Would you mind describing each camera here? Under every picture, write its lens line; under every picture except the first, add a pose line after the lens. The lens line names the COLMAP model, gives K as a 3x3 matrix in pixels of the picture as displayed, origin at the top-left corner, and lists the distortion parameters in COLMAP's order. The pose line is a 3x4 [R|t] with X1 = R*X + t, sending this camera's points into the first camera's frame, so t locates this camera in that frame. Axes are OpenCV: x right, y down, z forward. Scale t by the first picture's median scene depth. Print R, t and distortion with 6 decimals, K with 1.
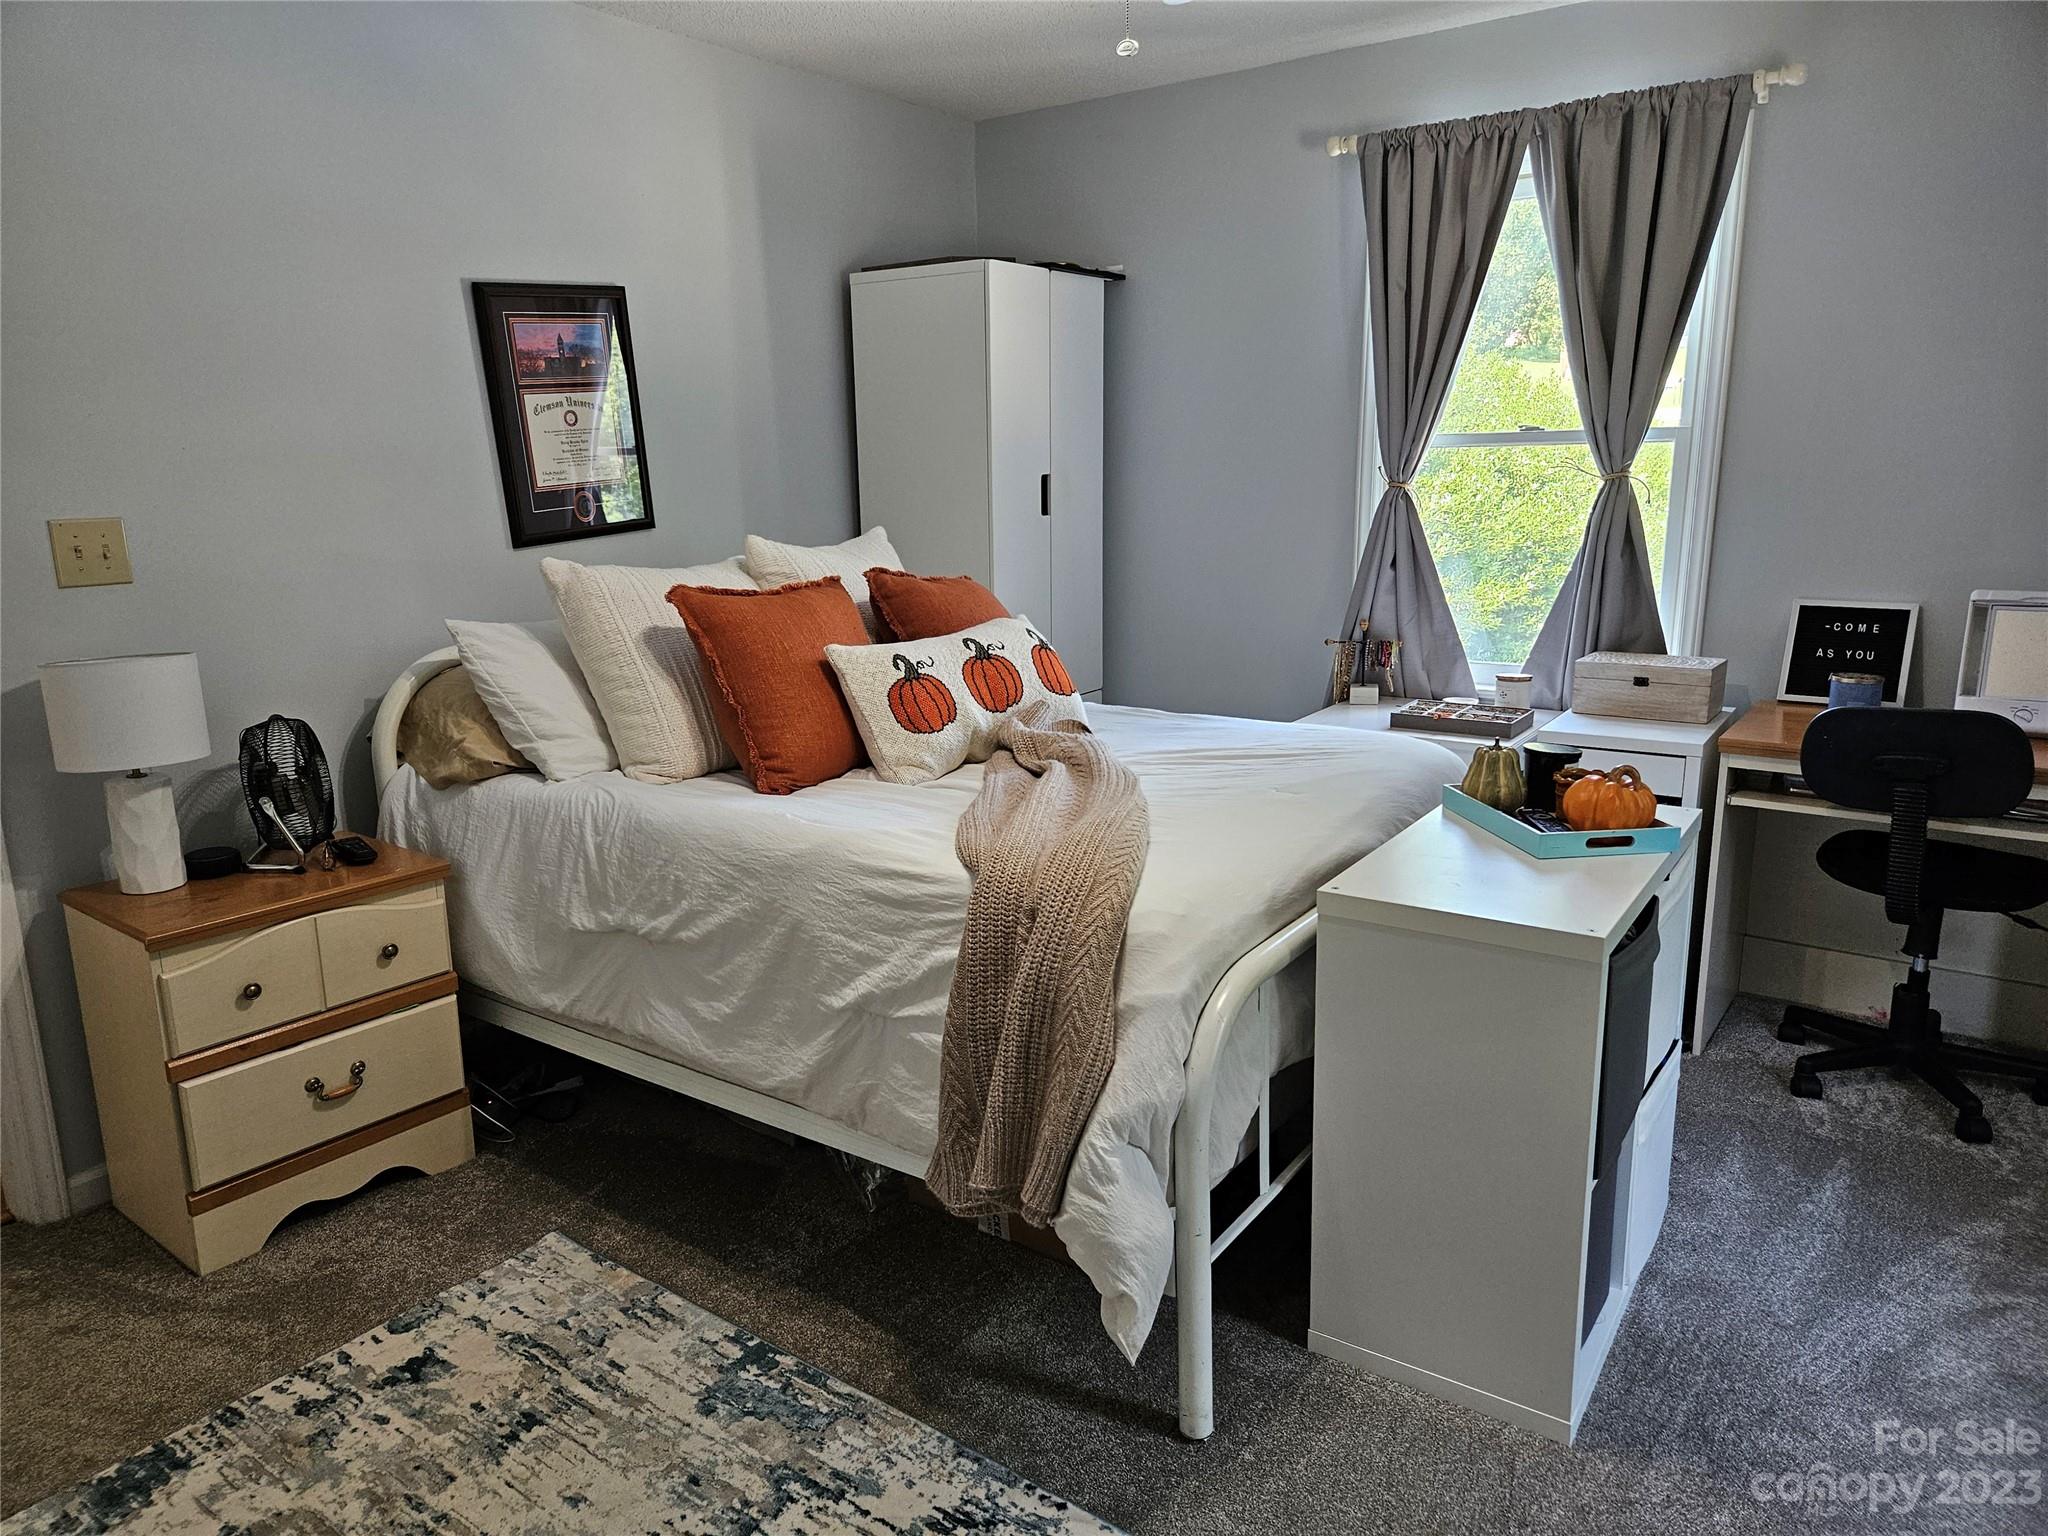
lens RADIAL K [[1378.9, 0, 1027.6], [0, 1378.9, 820.0], [0, 0, 1]] dist [0.026082, 0.003248]
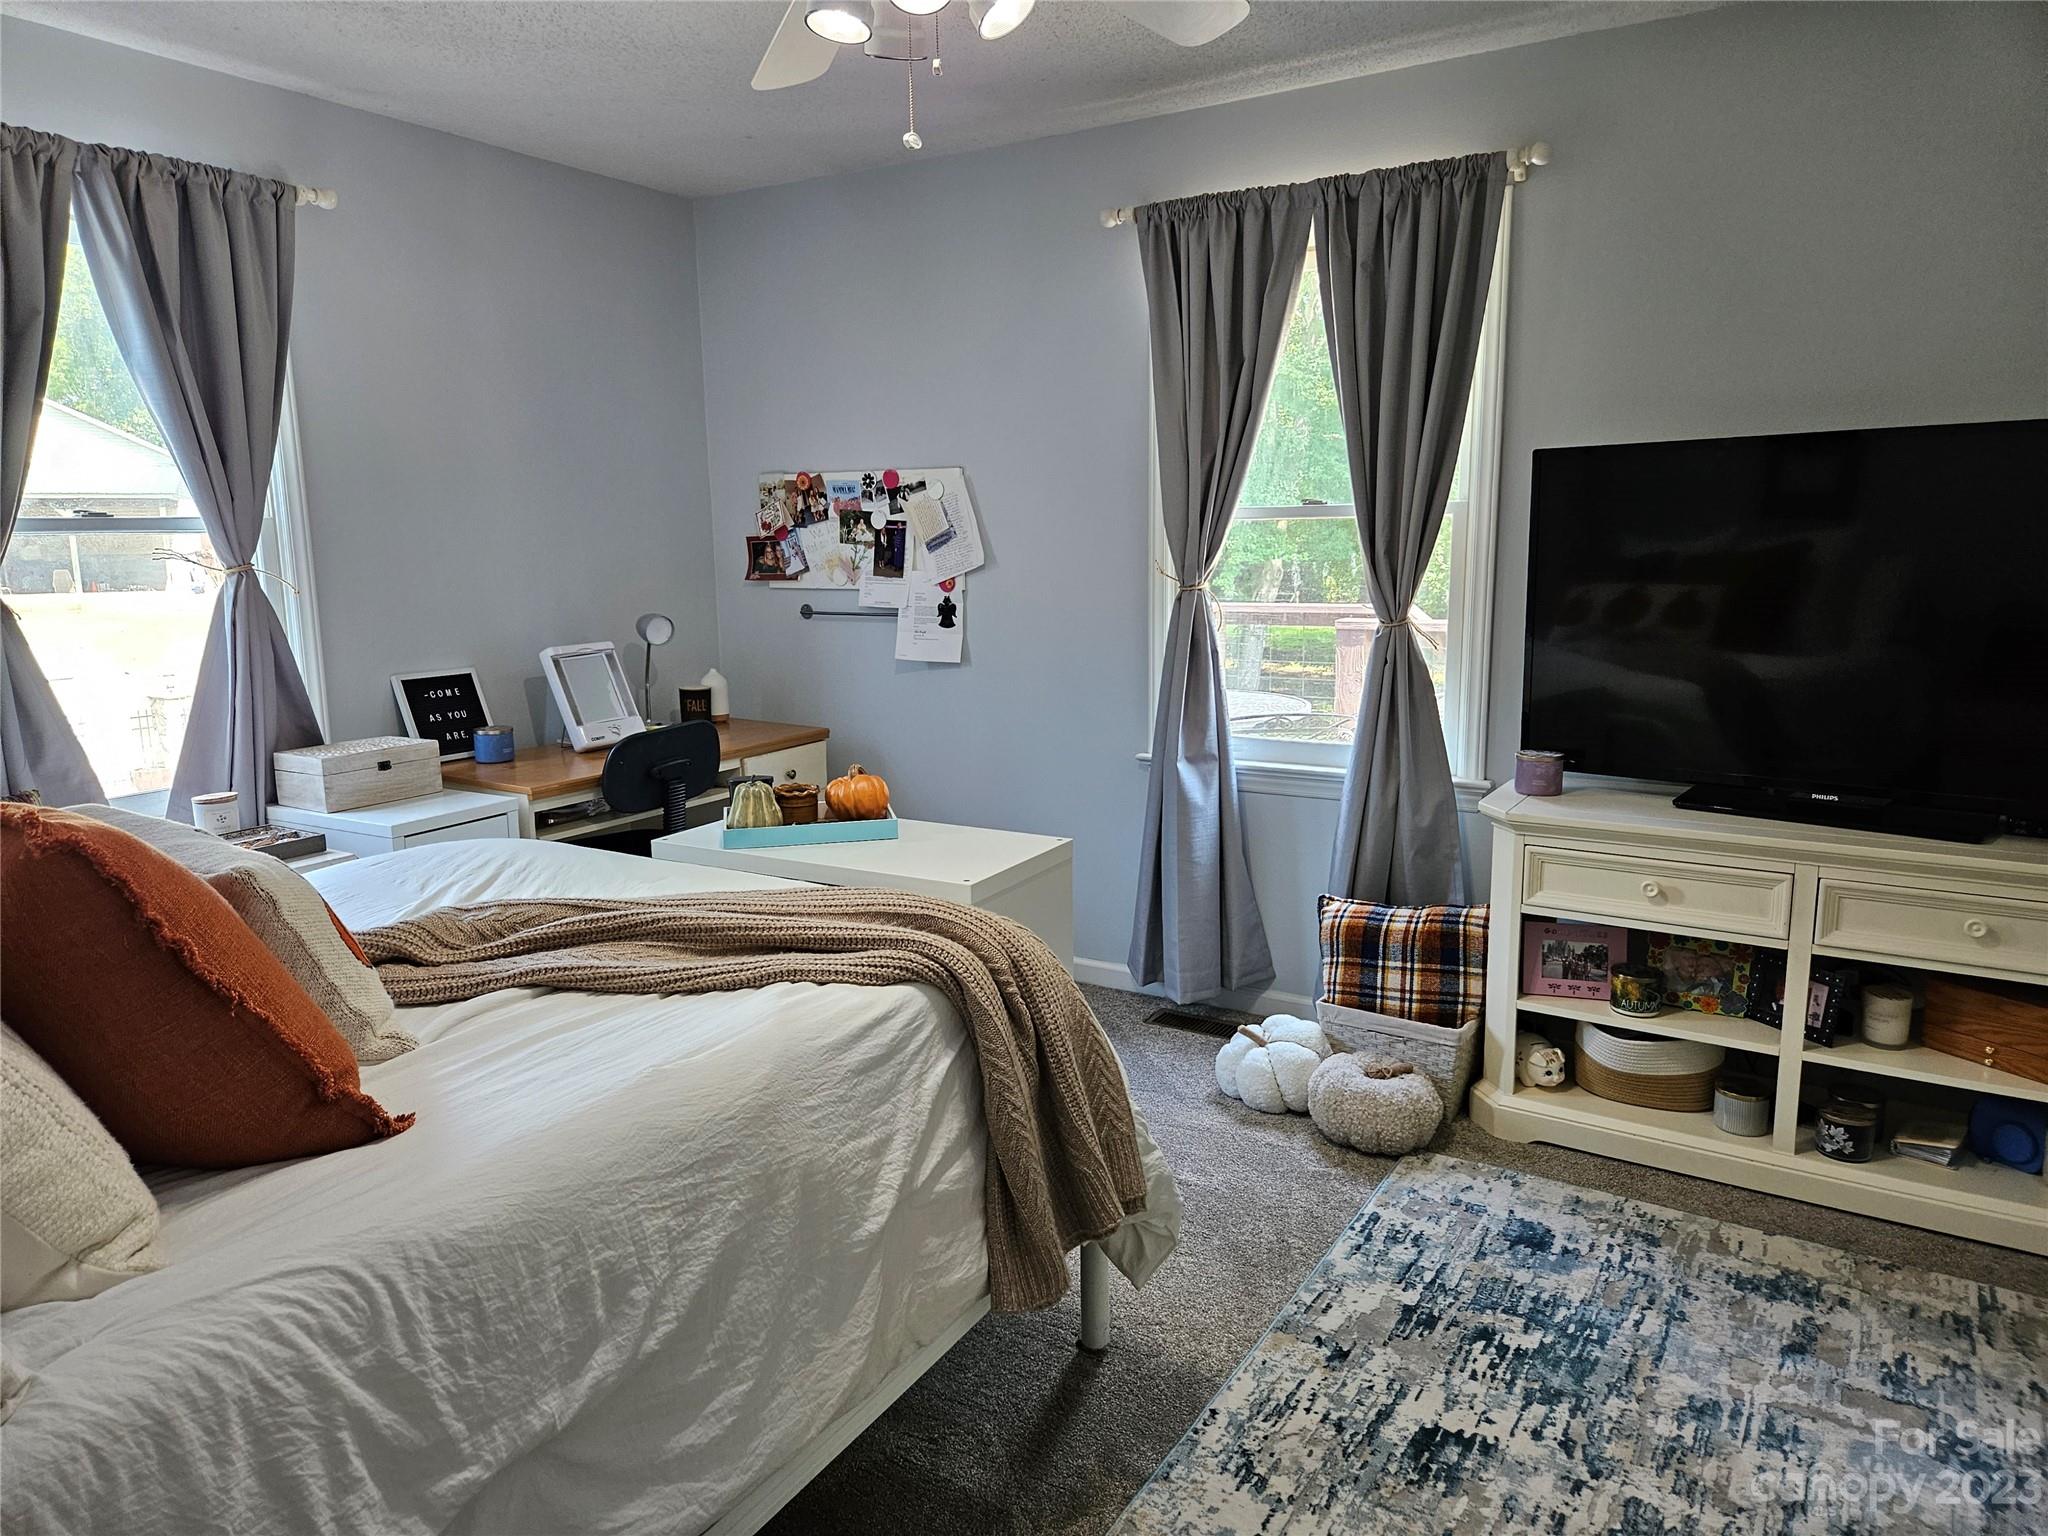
lens RADIAL K [[1356.7, 0, 1011.1], [0, 1356.7, 796.8], [0, 0, 1]] dist [0.073787, -0.060684]
pose [[-0.072422, -0.175019, 0.981898, -0.758604], [0.271102, 0.943962, 0.188253, -0.190535], [-0.959822, 0.279828, -0.020916, 0.791762]]
